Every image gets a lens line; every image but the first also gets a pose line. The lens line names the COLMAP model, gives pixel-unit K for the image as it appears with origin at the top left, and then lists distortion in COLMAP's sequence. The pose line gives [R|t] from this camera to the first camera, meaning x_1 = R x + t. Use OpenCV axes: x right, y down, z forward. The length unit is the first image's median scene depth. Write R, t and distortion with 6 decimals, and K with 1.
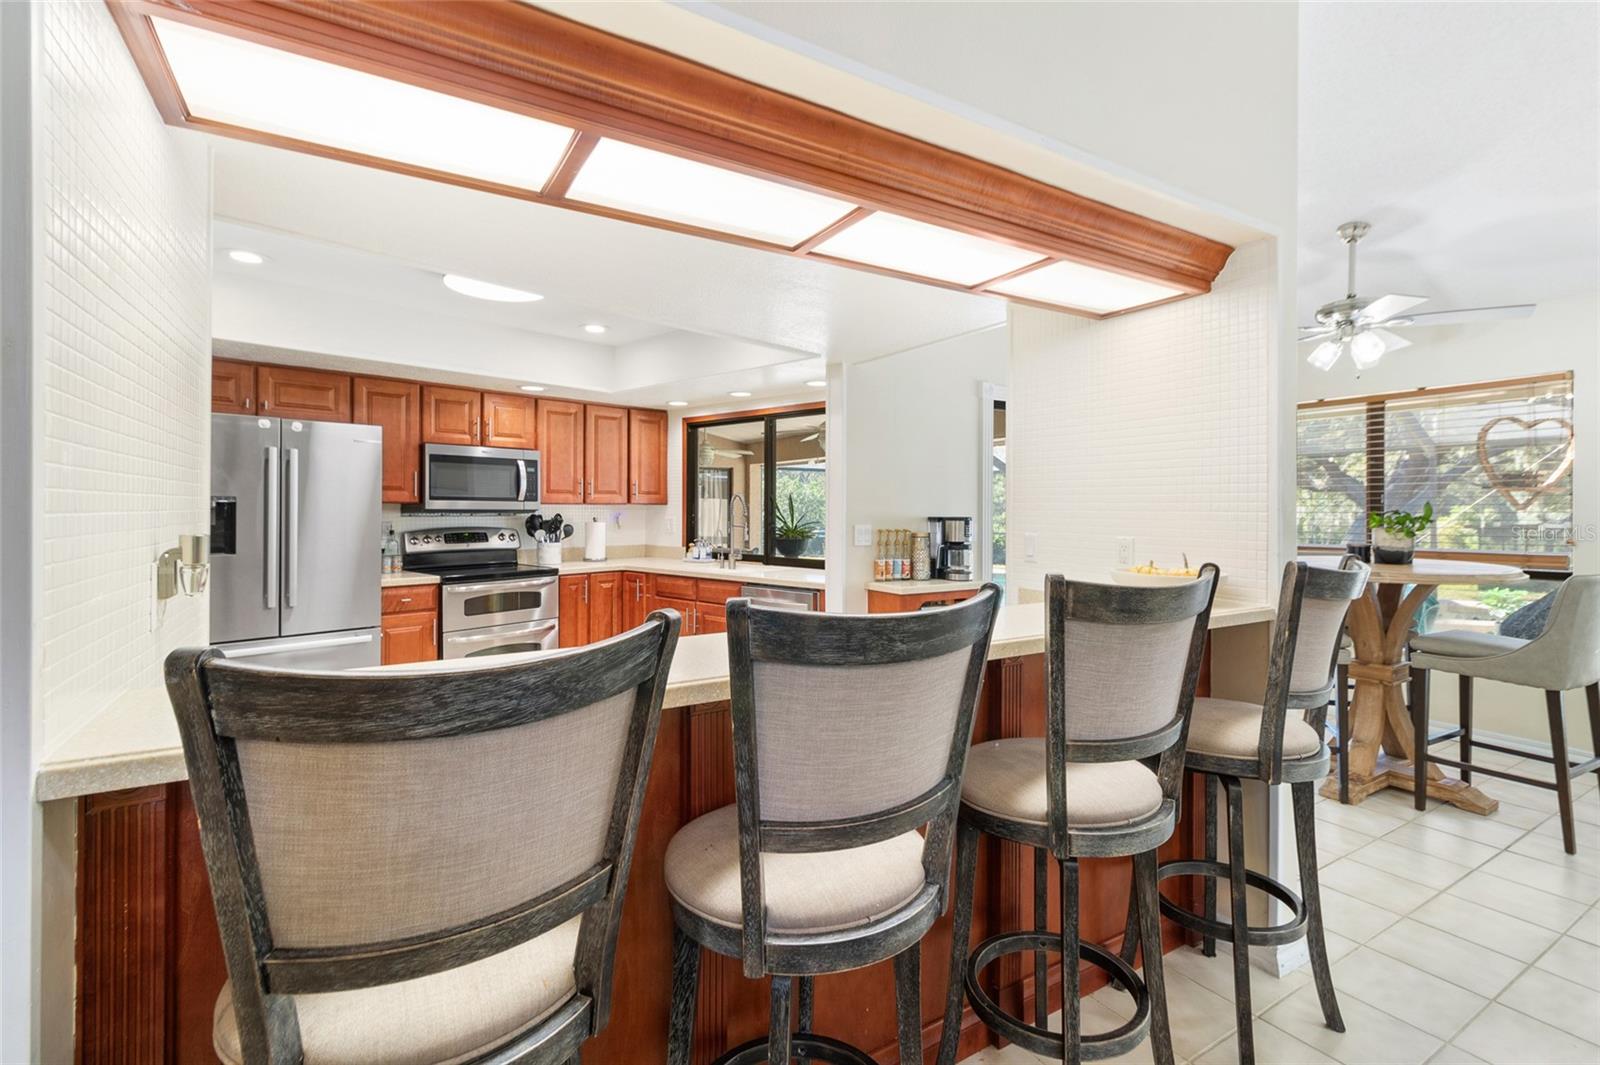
lens RADIAL K [[734.0, 0, 810.5], [0, 734.0, 515.3], [0, 0, 1]] dist [-0.009142, -0.001020]
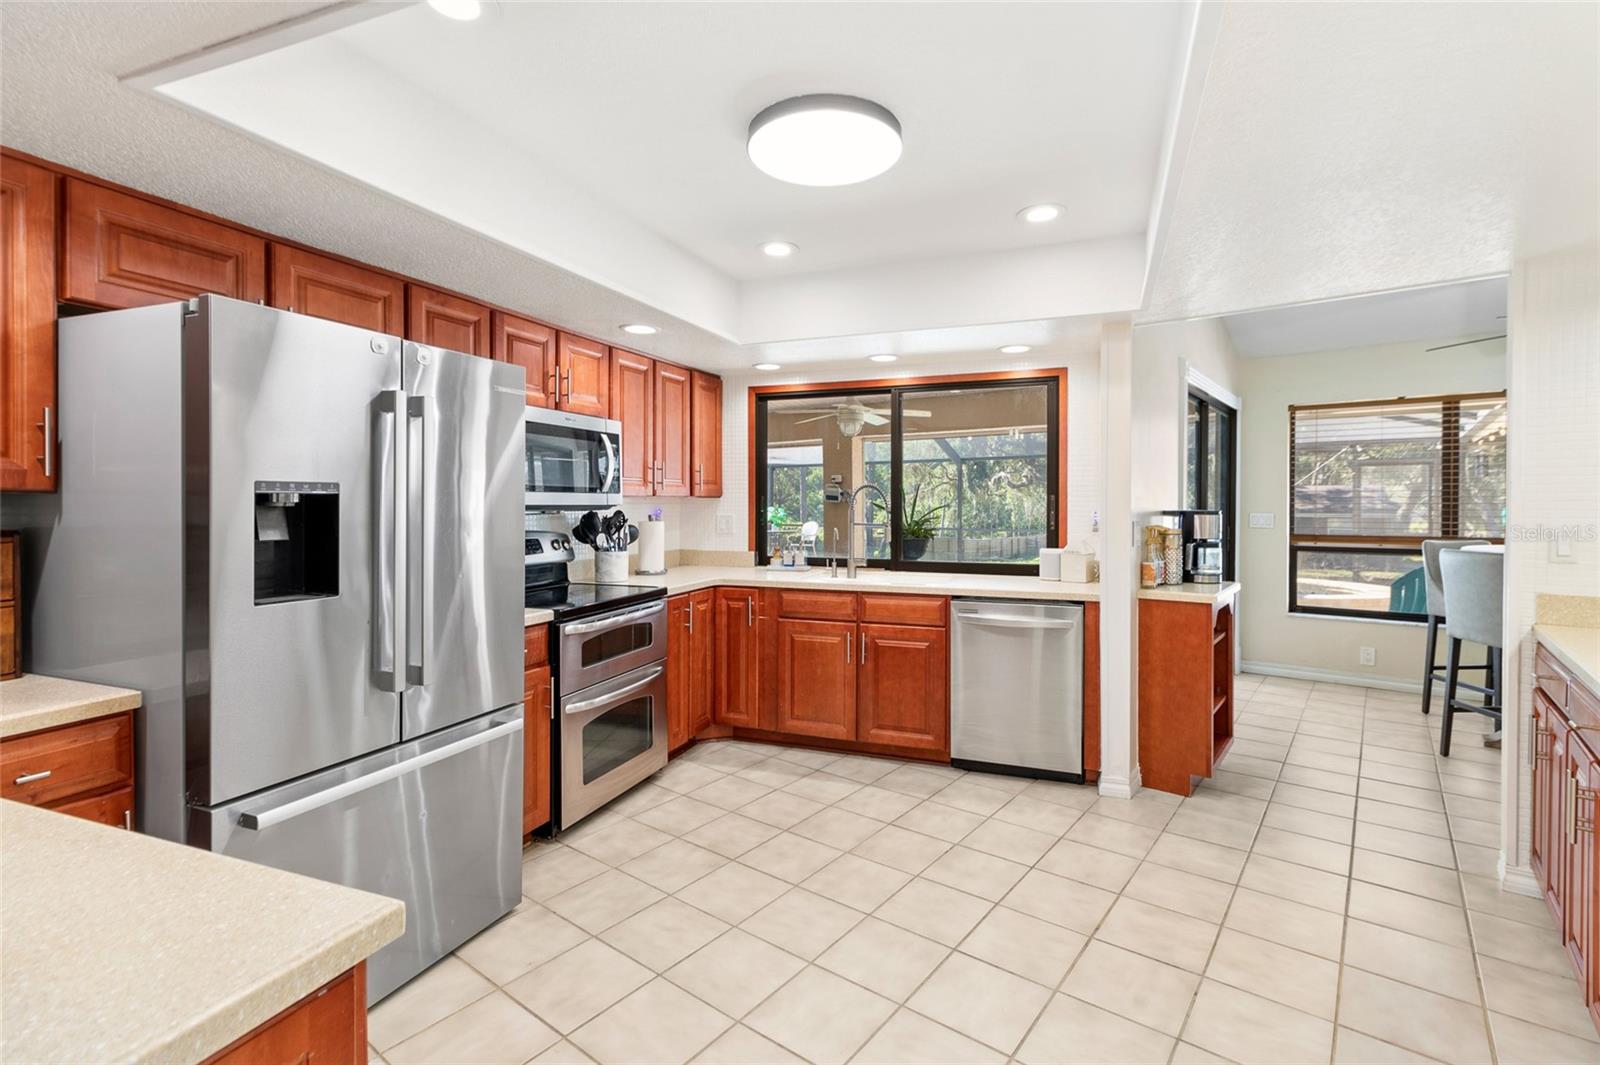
lens RADIAL K [[745.0, 0, 813.0], [0, 745.0, 512.5], [0, 0, 1]] dist [-0.000210, -0.000191]
pose [[0.935460, -0.009162, 0.353314, -0.488258], [0.006537, 0.999941, 0.008622, -0.005916], [-0.353372, -0.005756, 0.935465, 0.288680]]
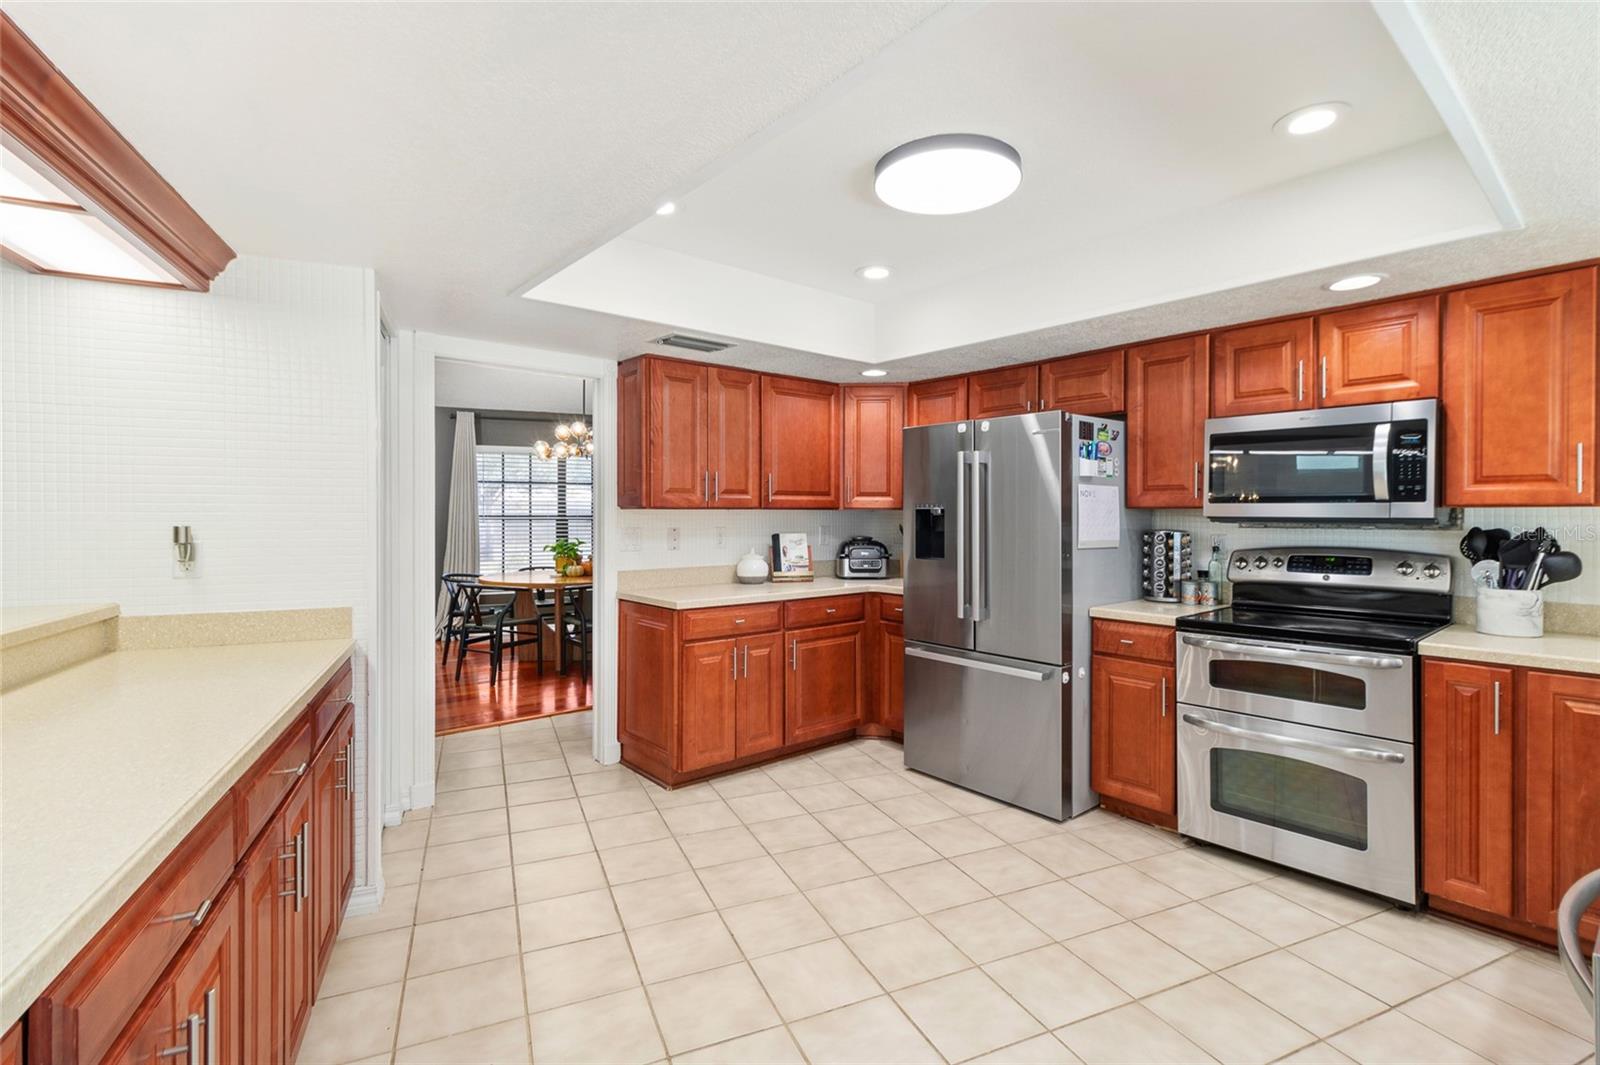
lens RADIAL K [[745.0, 0, 813.0], [0, 745.0, 512.5], [0, 0, 1]] dist [-0.000210, -0.000191]
pose [[-0.135821, -0.007399, -0.990706, 0.199885], [-0.010934, 0.999922, -0.005968, -0.003764], [0.990673, 0.010022, -0.135891, 0.709129]]
